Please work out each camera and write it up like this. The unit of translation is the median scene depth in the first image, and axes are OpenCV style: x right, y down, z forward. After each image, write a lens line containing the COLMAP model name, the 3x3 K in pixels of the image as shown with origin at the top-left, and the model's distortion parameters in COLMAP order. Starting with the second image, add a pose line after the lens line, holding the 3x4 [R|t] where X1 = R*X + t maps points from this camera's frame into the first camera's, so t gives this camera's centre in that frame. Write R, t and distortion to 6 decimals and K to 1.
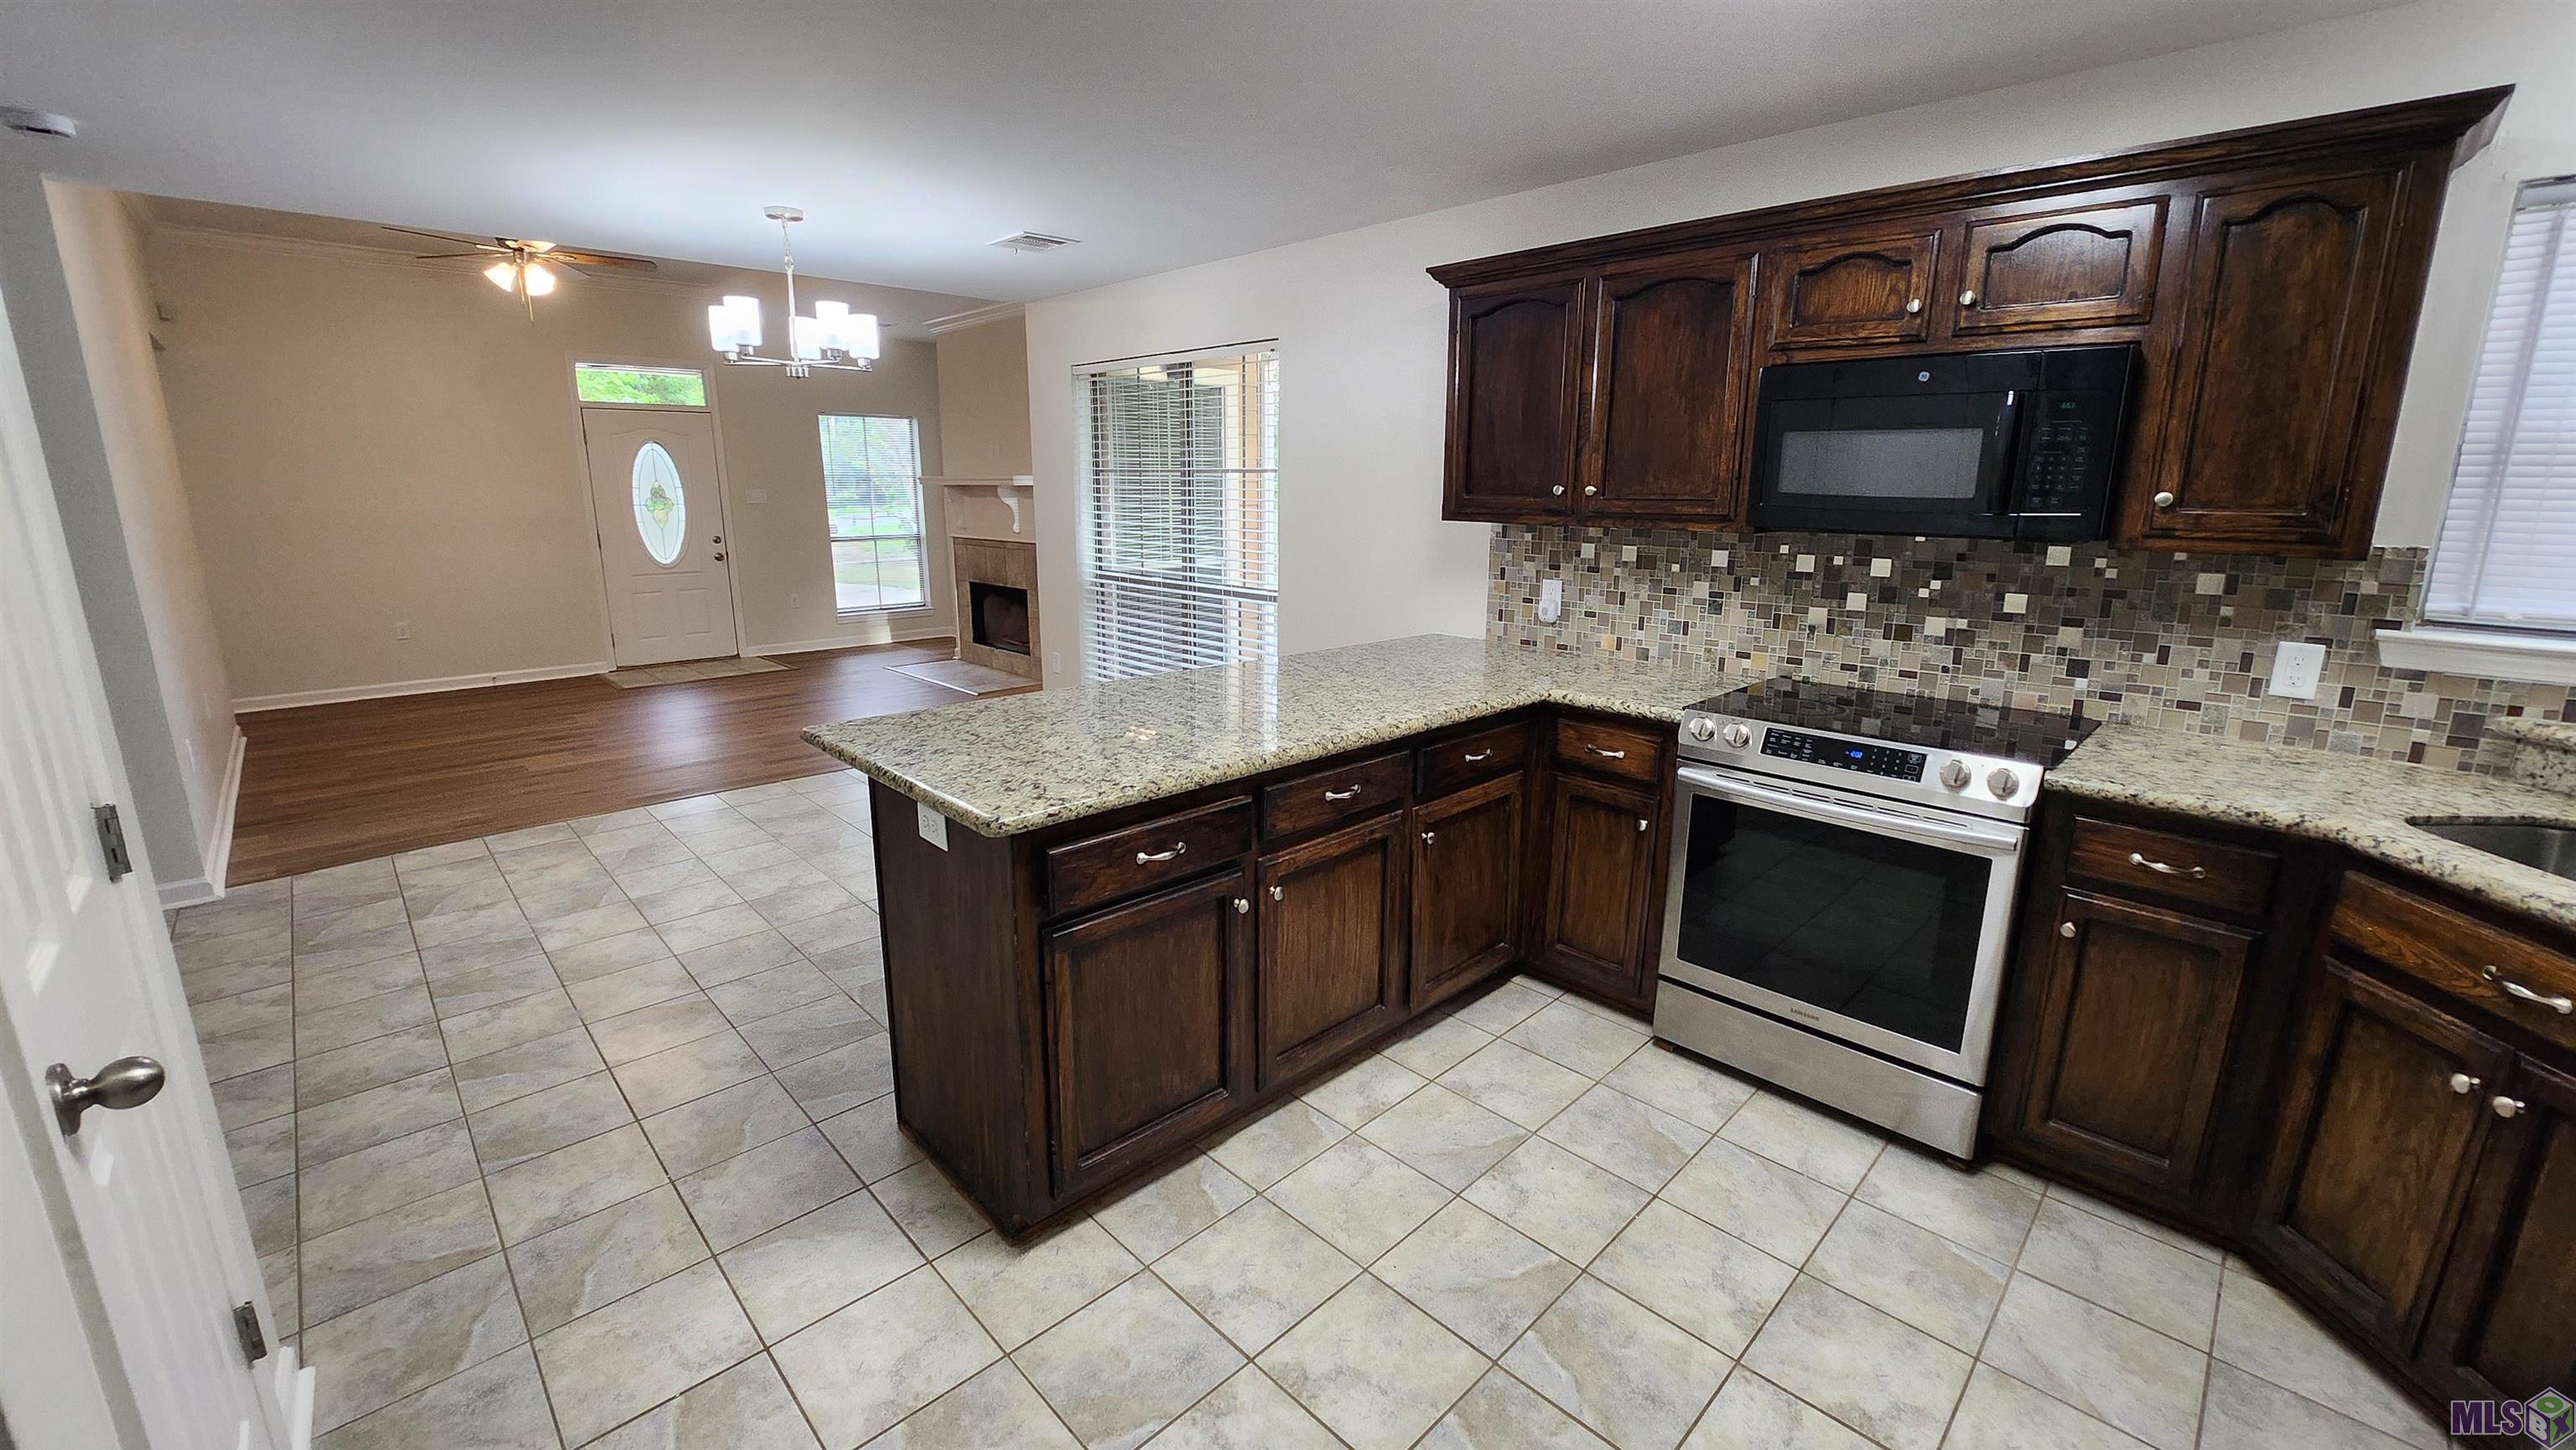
lens RADIAL K [[1029.3, 0, 1303.4], [0, 1029.3, 728.0], [0, 0, 1]] dist [-0.017673, -0.000302]
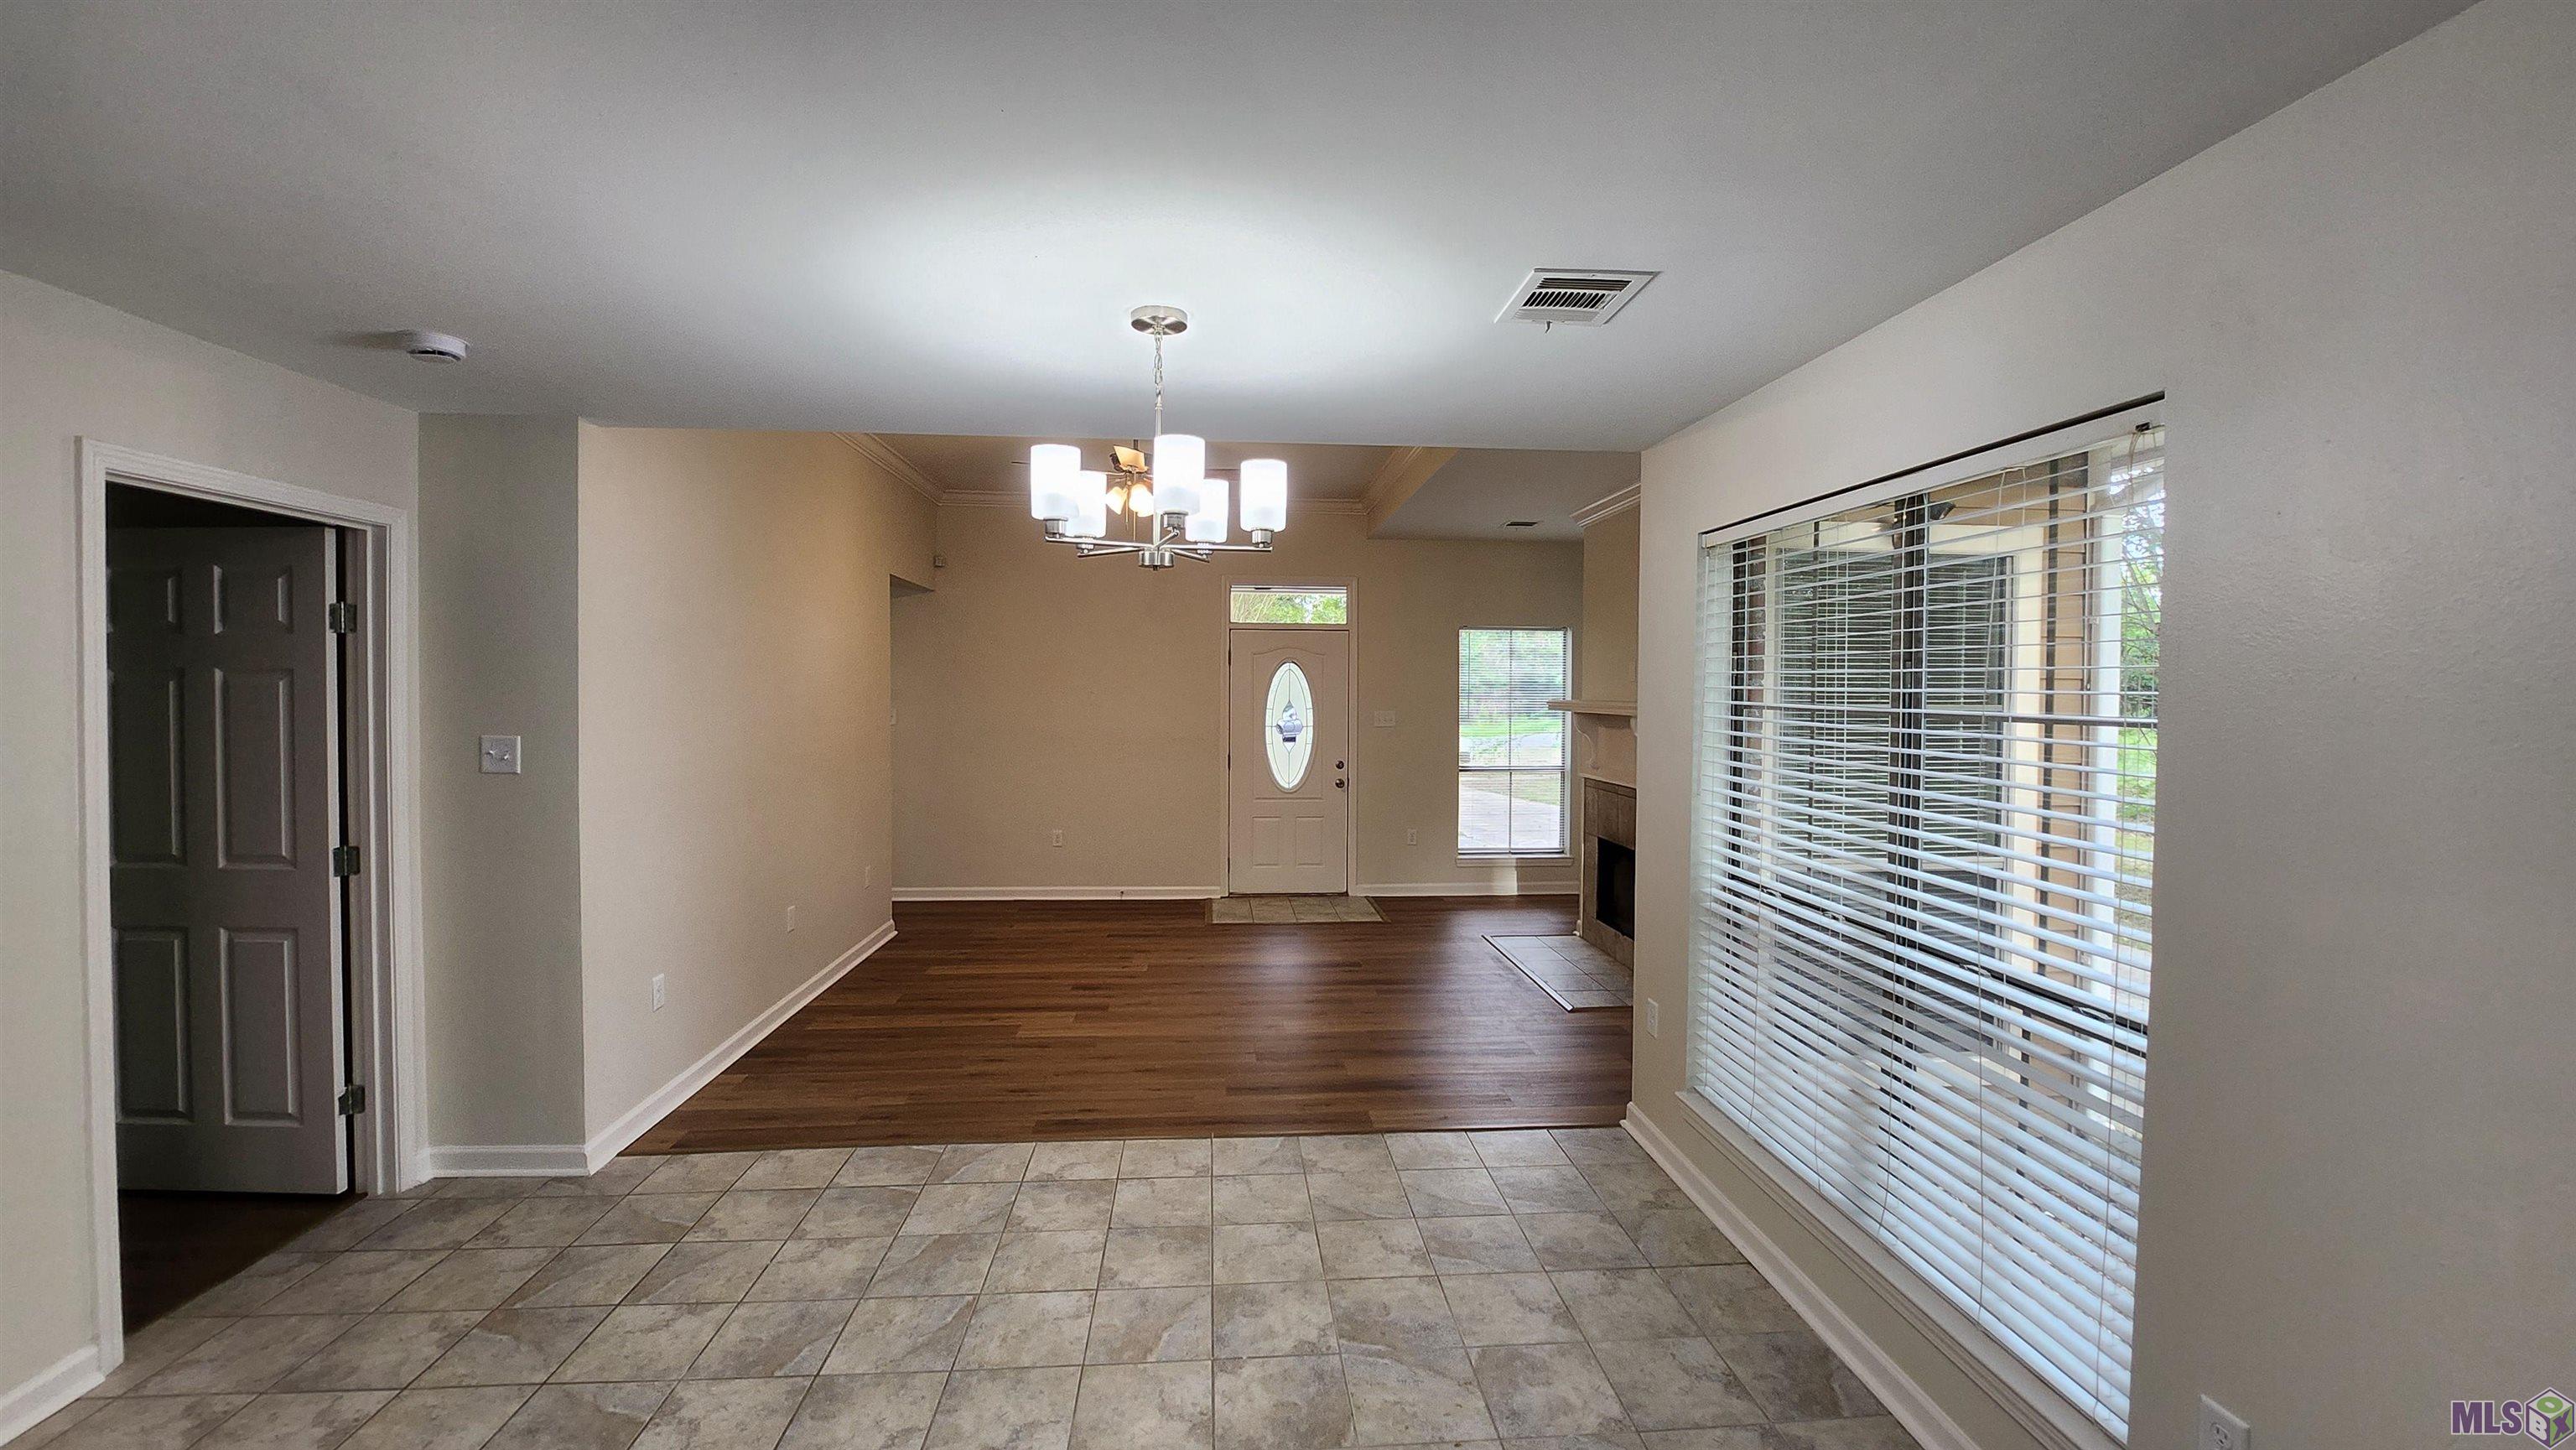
lens RADIAL K [[1025.1, 0, 1286.0], [0, 1025.1, 716.7], [0, 0, 1]] dist [-0.032482, -0.000014]
pose [[0.763899, 0.016305, -0.645130, -0.028544], [-0.151005, 0.976444, -0.154126, -0.119949], [0.627420, 0.215154, 0.748367, 0.422051]]
